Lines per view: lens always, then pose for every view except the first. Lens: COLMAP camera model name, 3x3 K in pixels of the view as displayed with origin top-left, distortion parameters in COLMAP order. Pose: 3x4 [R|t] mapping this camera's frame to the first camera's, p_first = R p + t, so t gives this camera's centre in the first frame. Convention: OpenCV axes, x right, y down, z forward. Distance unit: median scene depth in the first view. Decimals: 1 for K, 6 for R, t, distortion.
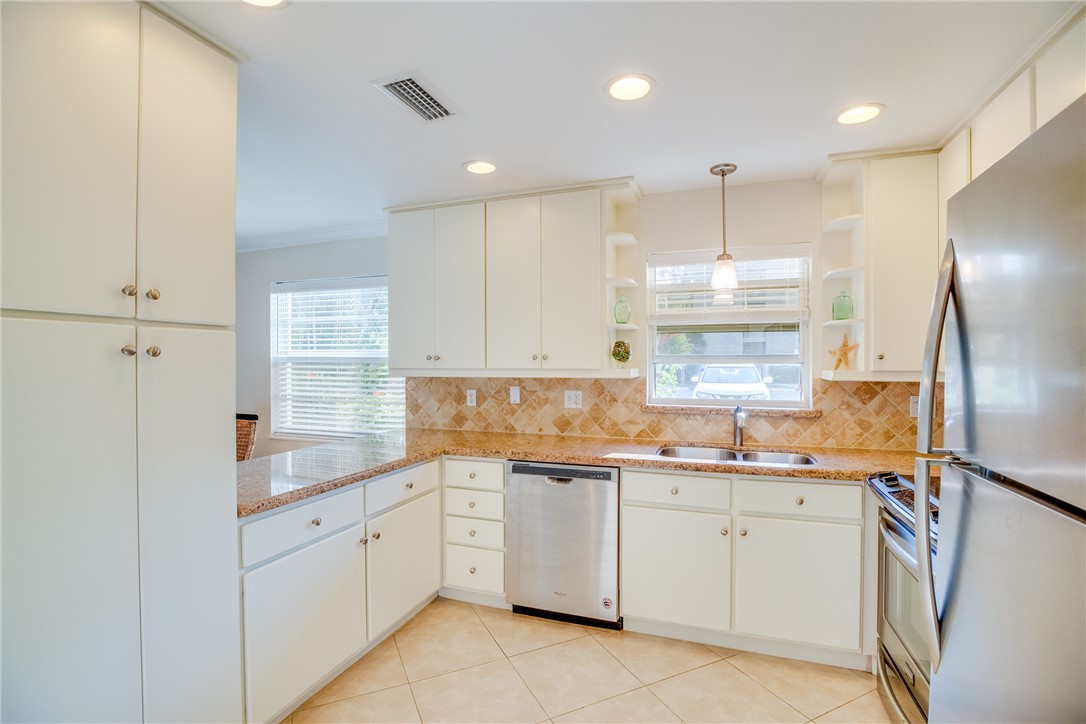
lens RADIAL K [[500.2, 0, 543.6], [0, 500.2, 361.4], [0, 0, 1]] dist [-0.046228, 0.015311]
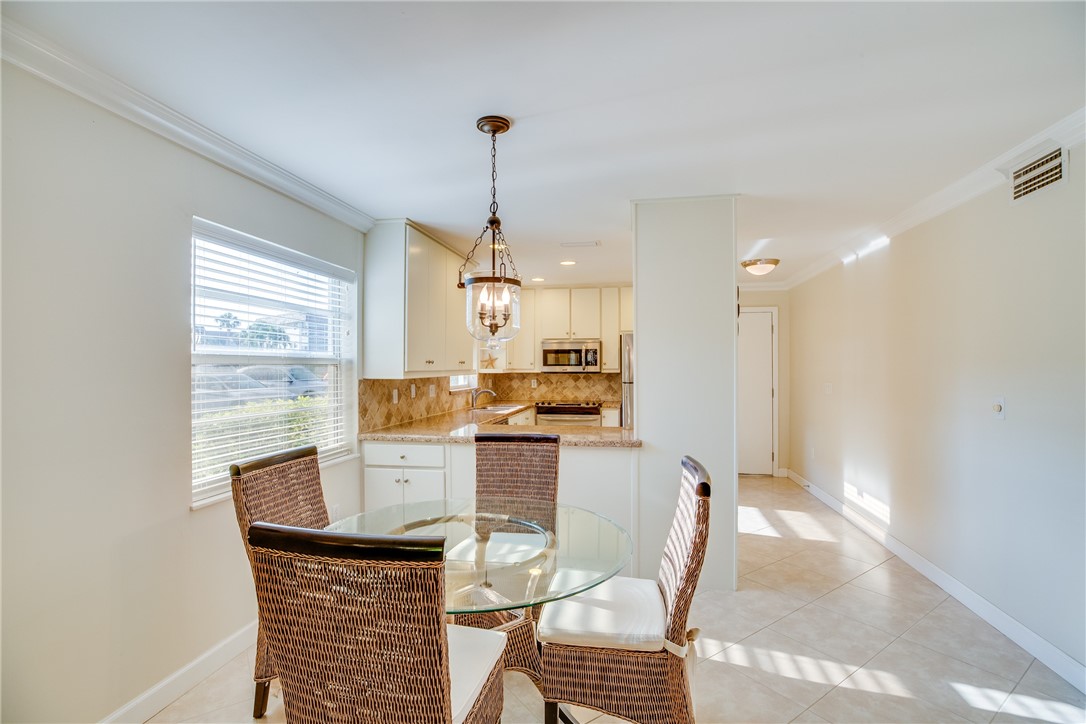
lens RADIAL K [[500.2, 0, 543.6], [0, 500.2, 361.4], [0, 0, 1]] dist [-0.046228, 0.015311]
pose [[-0.155777, 0.009468, 0.987747, -1.663569], [0.004182, 0.999951, -0.008925, 0.003949], [-0.987783, 0.002740, -0.155809, 1.041151]]
